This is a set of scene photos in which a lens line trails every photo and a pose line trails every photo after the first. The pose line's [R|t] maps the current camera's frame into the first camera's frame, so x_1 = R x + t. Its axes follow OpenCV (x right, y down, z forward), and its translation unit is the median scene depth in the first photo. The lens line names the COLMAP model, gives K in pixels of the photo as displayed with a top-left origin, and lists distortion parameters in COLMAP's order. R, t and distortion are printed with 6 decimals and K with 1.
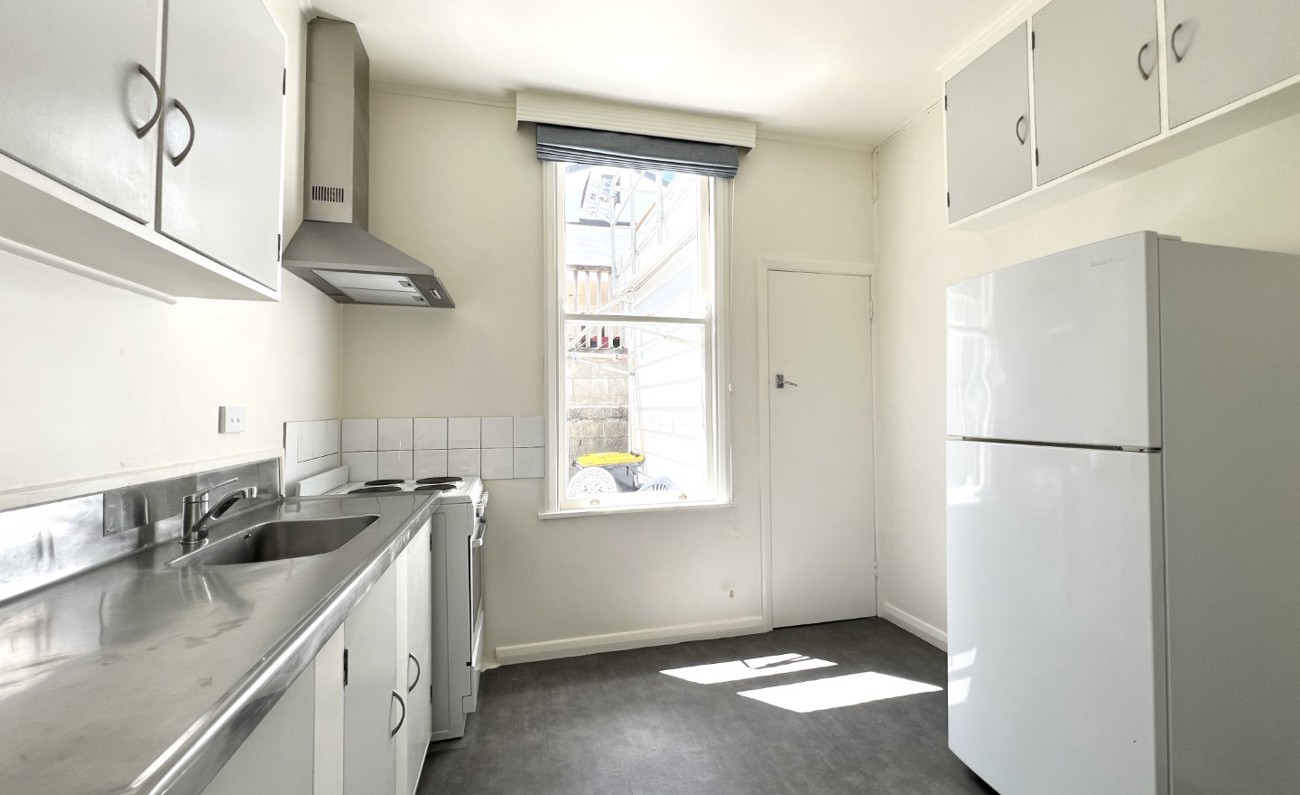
lens RADIAL K [[520.0, 0, 650.0], [0, 520.0, 397.5], [0, 0, 1]] dist [0.001535, 0.000007]
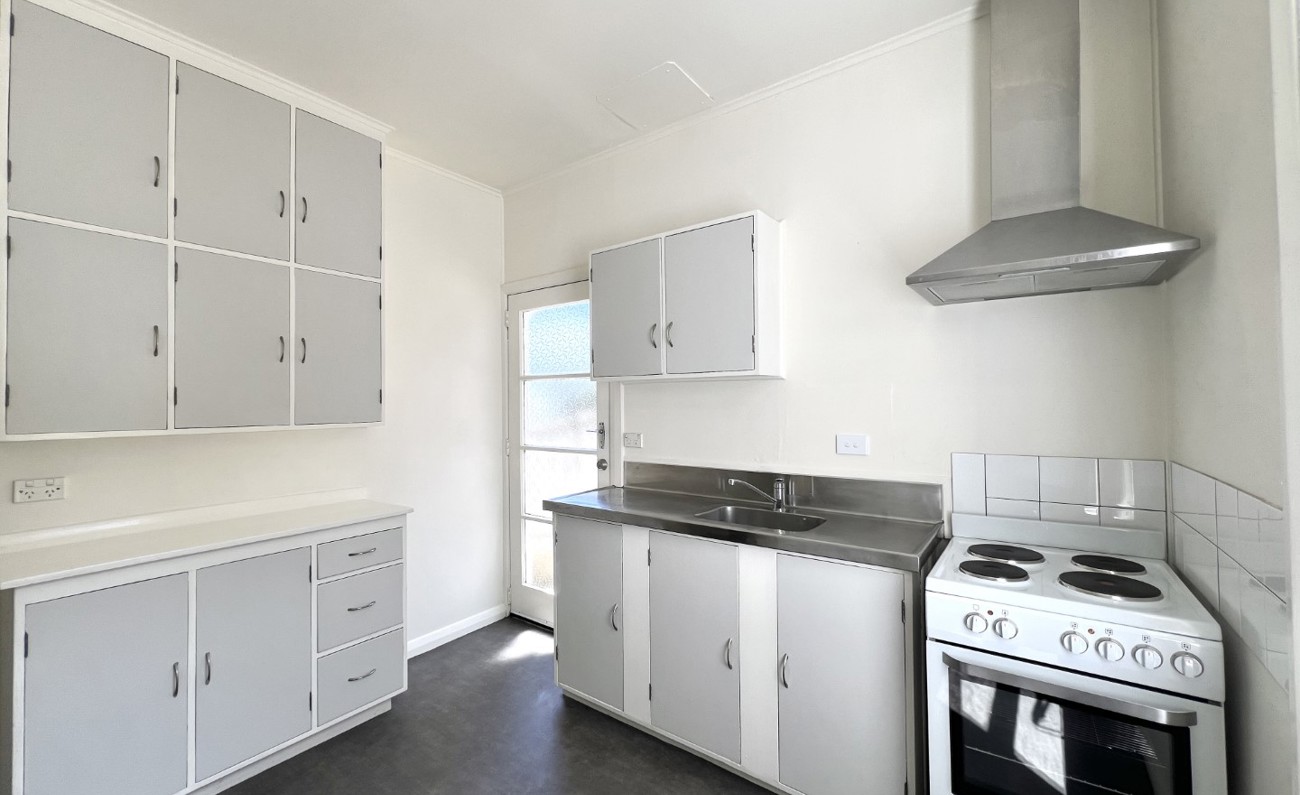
lens RADIAL K [[522.5, 0, 646.9], [0, 522.5, 401.9], [0, 0, 1]] dist [-0.000449, 0.000249]
pose [[-0.769913, 0.016280, -0.637941, 0.325425], [0.031515, 0.999425, -0.012529, -0.047685], [0.637370, -0.029751, -0.769983, 1.070340]]
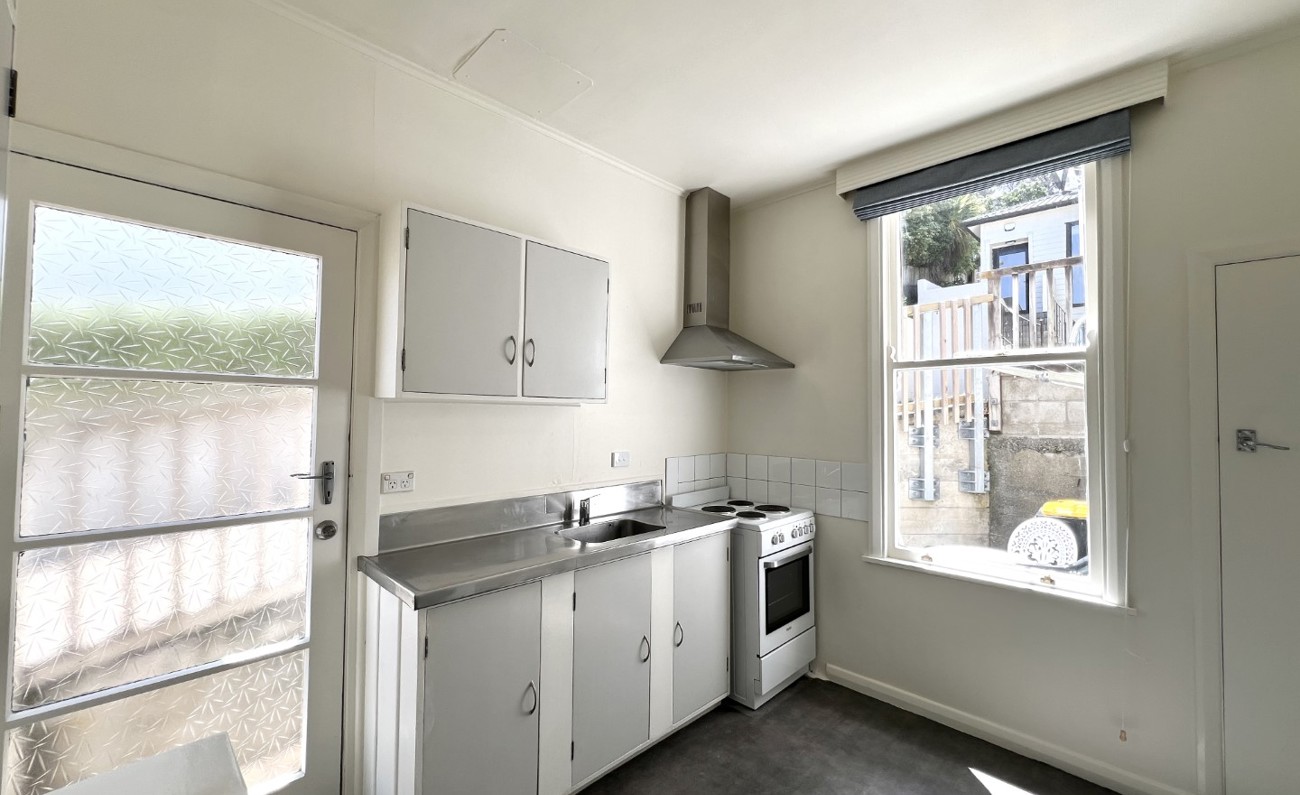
lens RADIAL K [[522.5, 0, 646.9], [0, 522.5, 401.9], [0, 0, 1]] dist [-0.000449, 0.000249]
pose [[0.517845, -0.000351, -0.855475, 0.507189], [0.005513, 0.999981, 0.002927, -0.102843], [0.855457, -0.006232, 0.517837, 0.077631]]
